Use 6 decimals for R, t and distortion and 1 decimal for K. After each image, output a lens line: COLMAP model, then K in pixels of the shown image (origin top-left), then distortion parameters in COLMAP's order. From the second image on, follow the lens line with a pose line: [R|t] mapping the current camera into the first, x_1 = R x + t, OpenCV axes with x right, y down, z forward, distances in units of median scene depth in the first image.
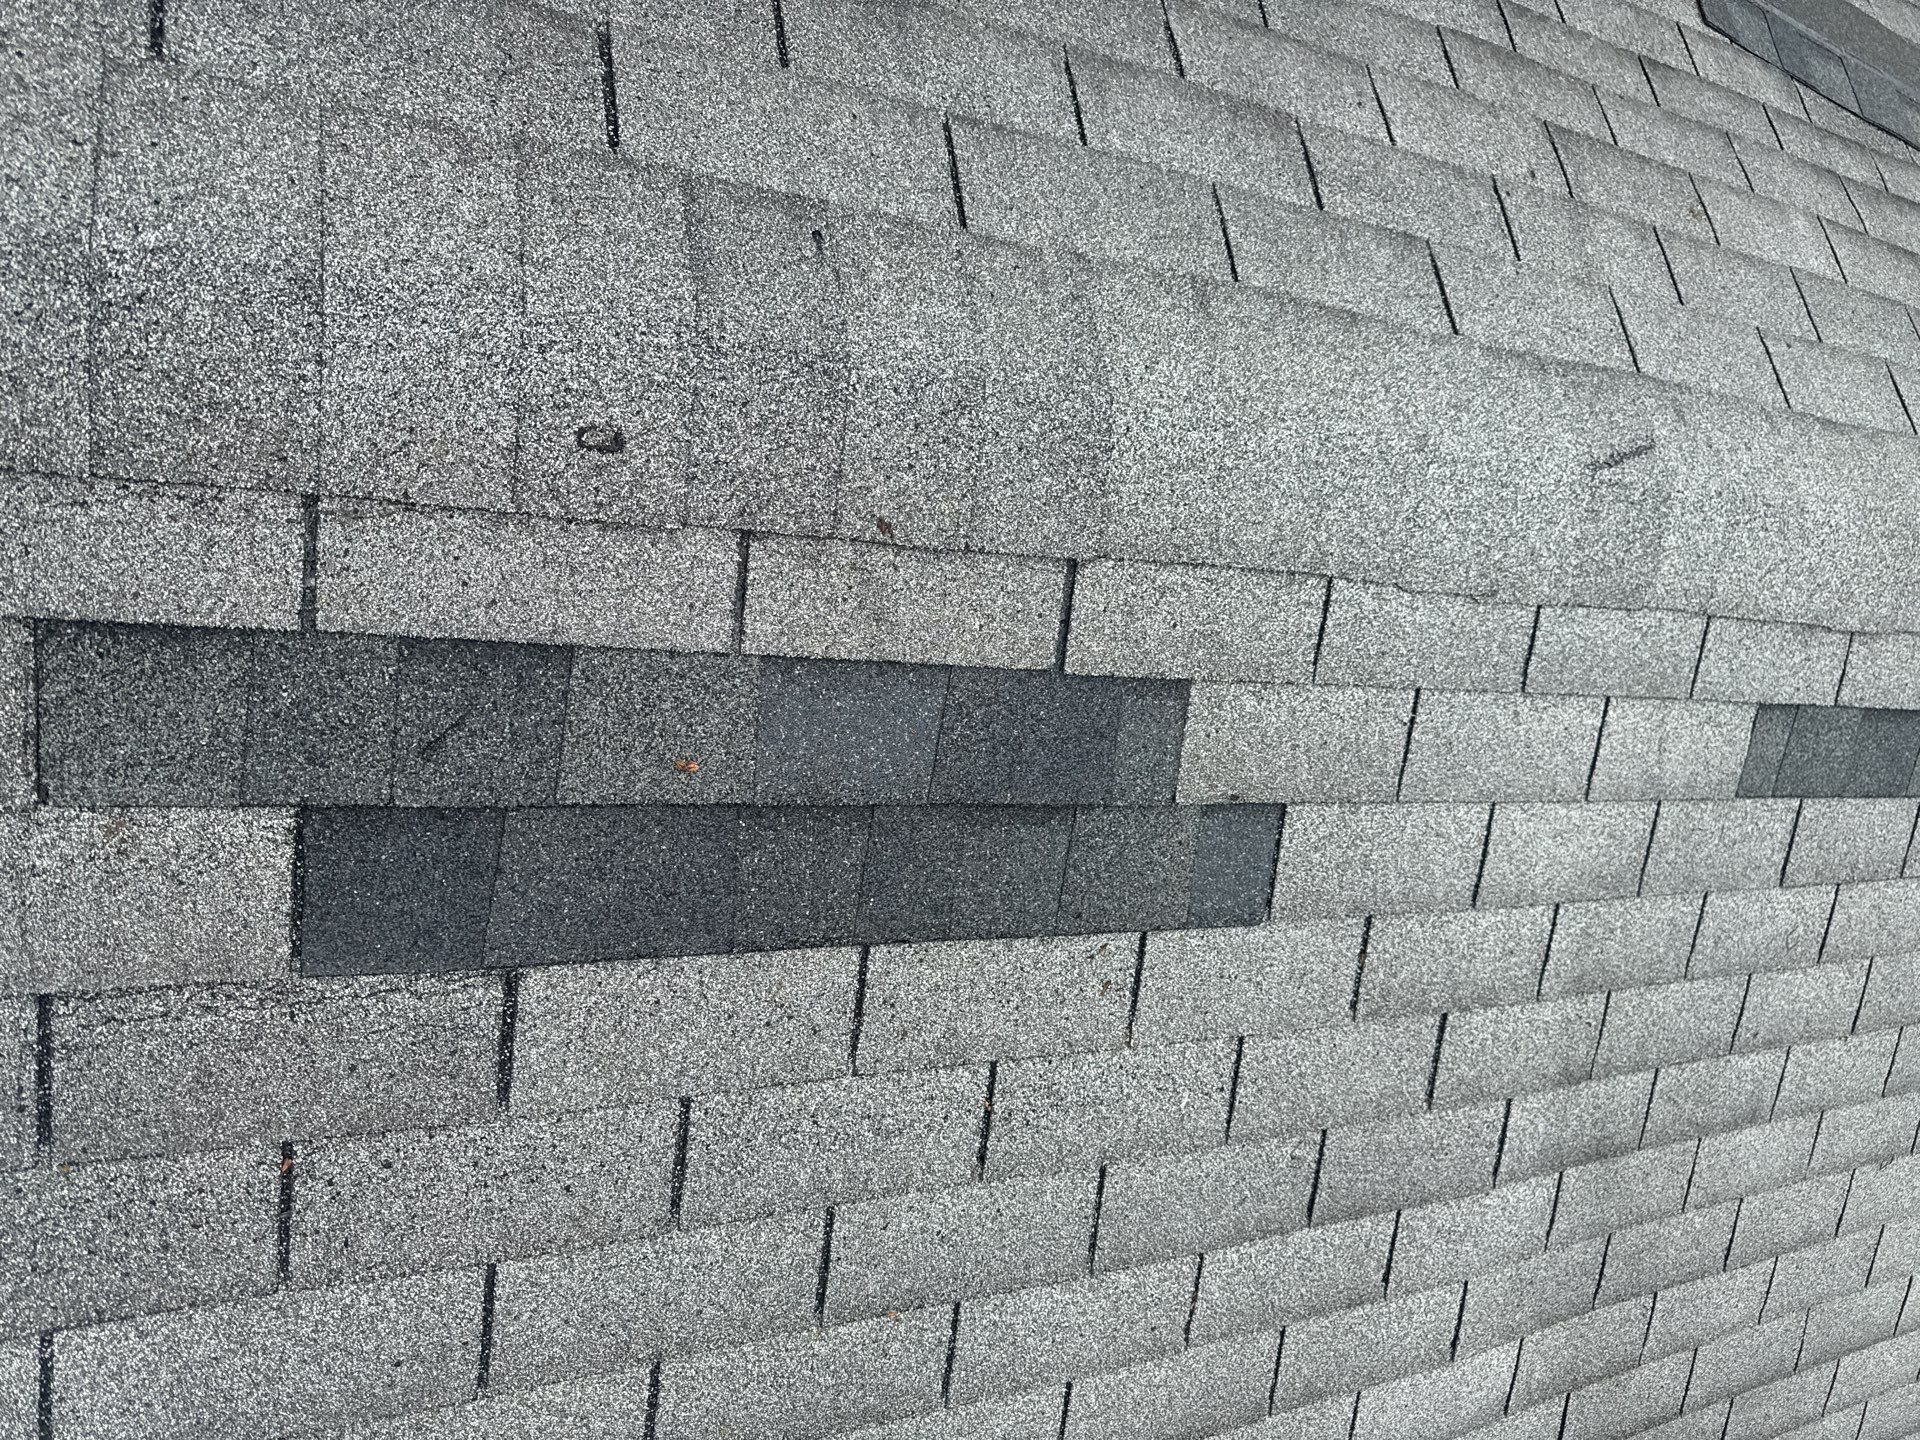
lens RADIAL K [[826.5, 0, 960.0], [0, 826.5, 720.0], [0, 0, 1]] dist [-0.003212, -0.000046]
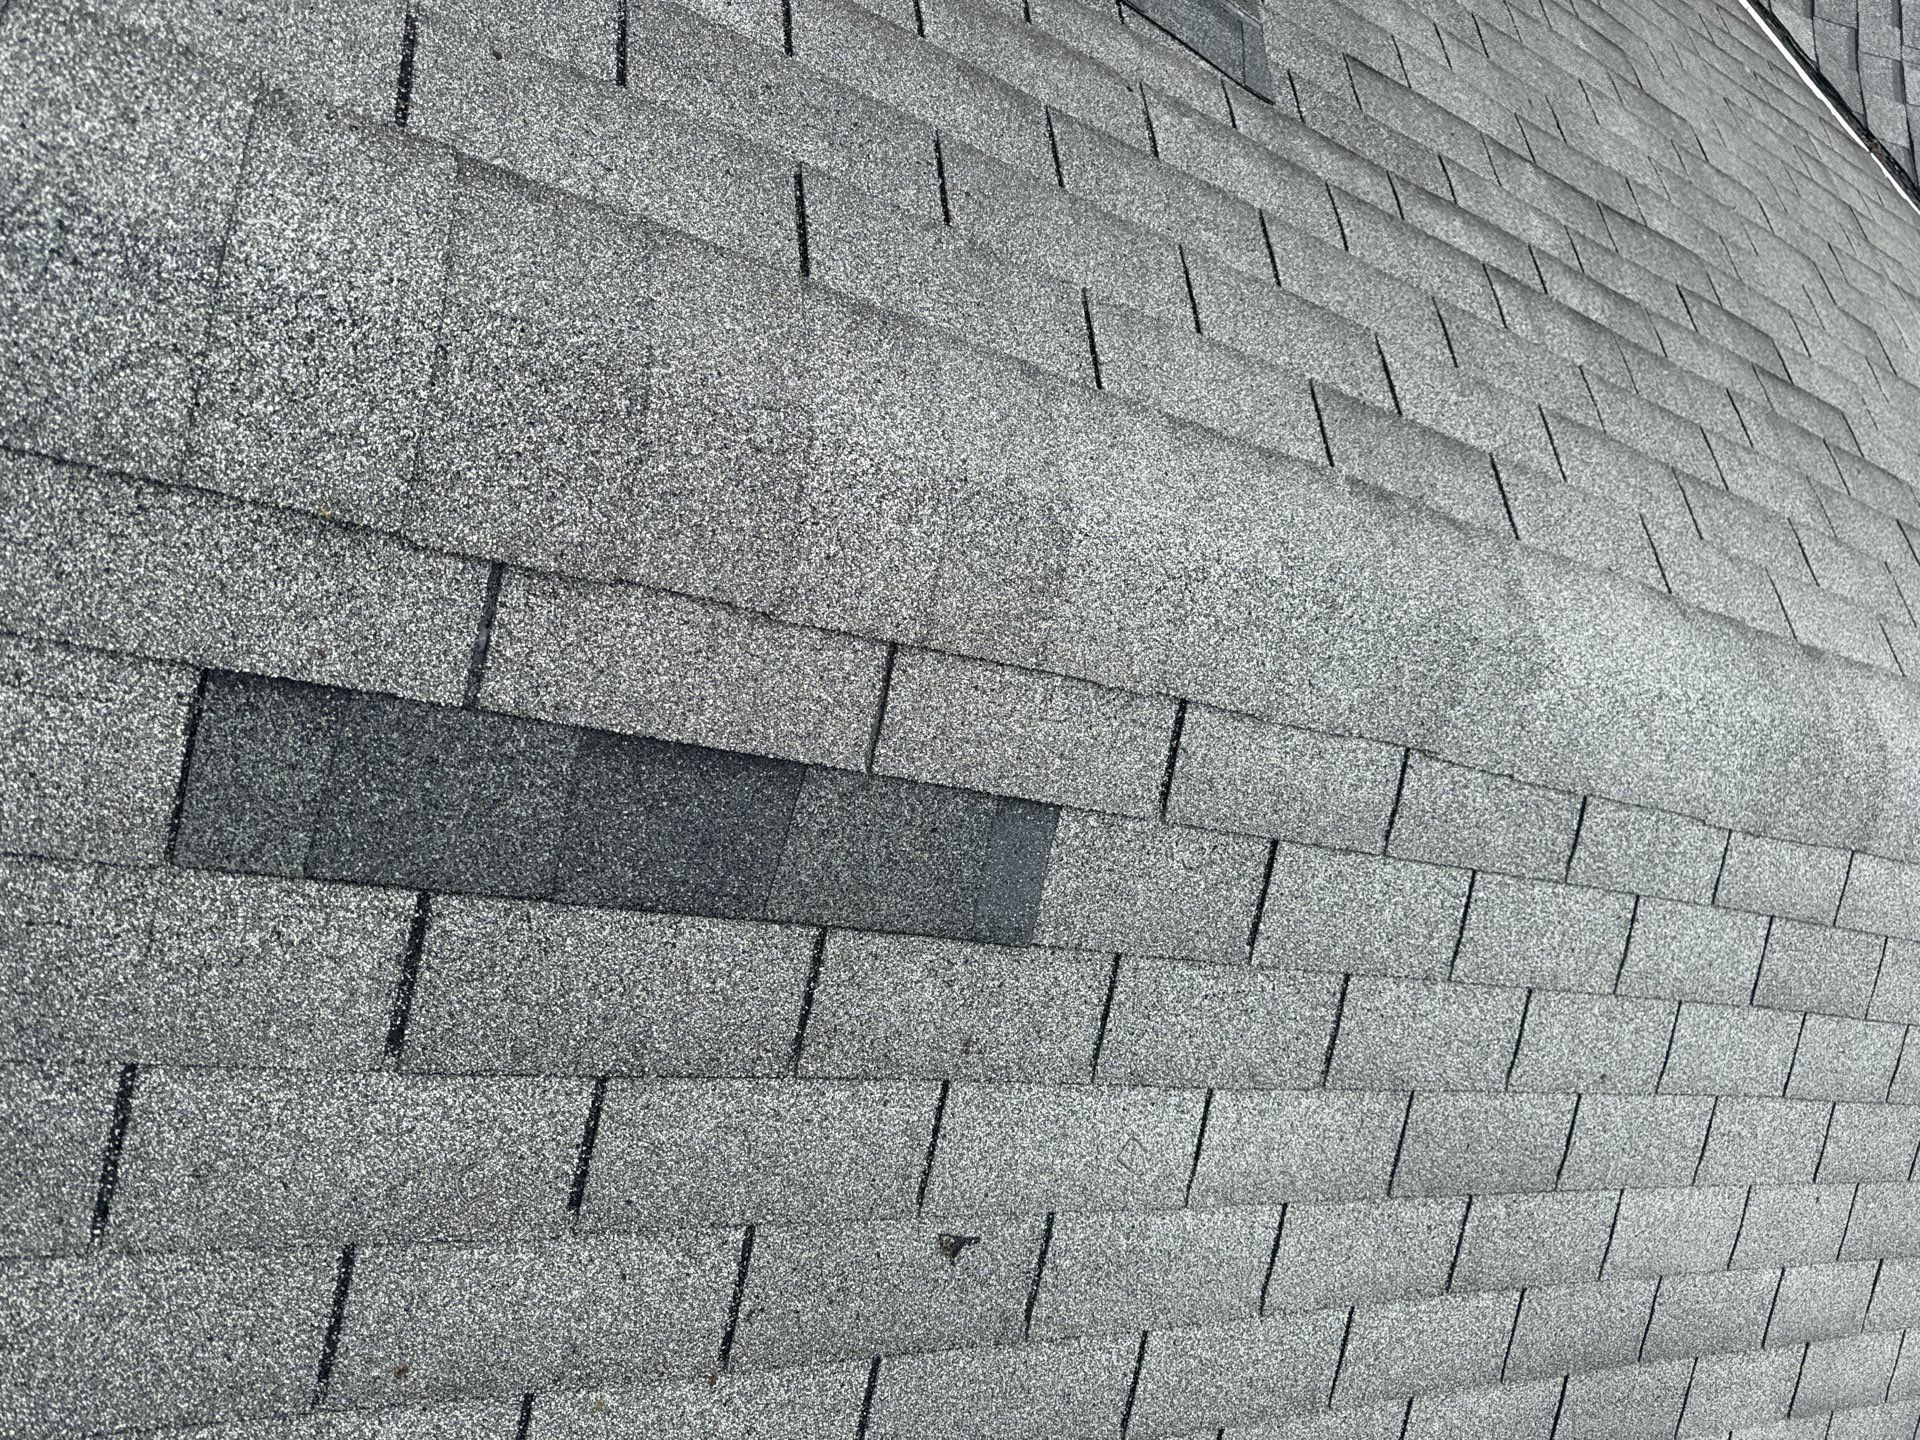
lens RADIAL K [[826.5, 0, 960.0], [0, 826.5, 720.0], [0, 0, 1]] dist [-0.003212, -0.000046]
pose [[0.989863, 0.131424, 0.053841, 1.318047], [-0.125400, 0.986734, -0.103110, 0.003856], [-0.066678, 0.095313, 0.993212, 0.482840]]
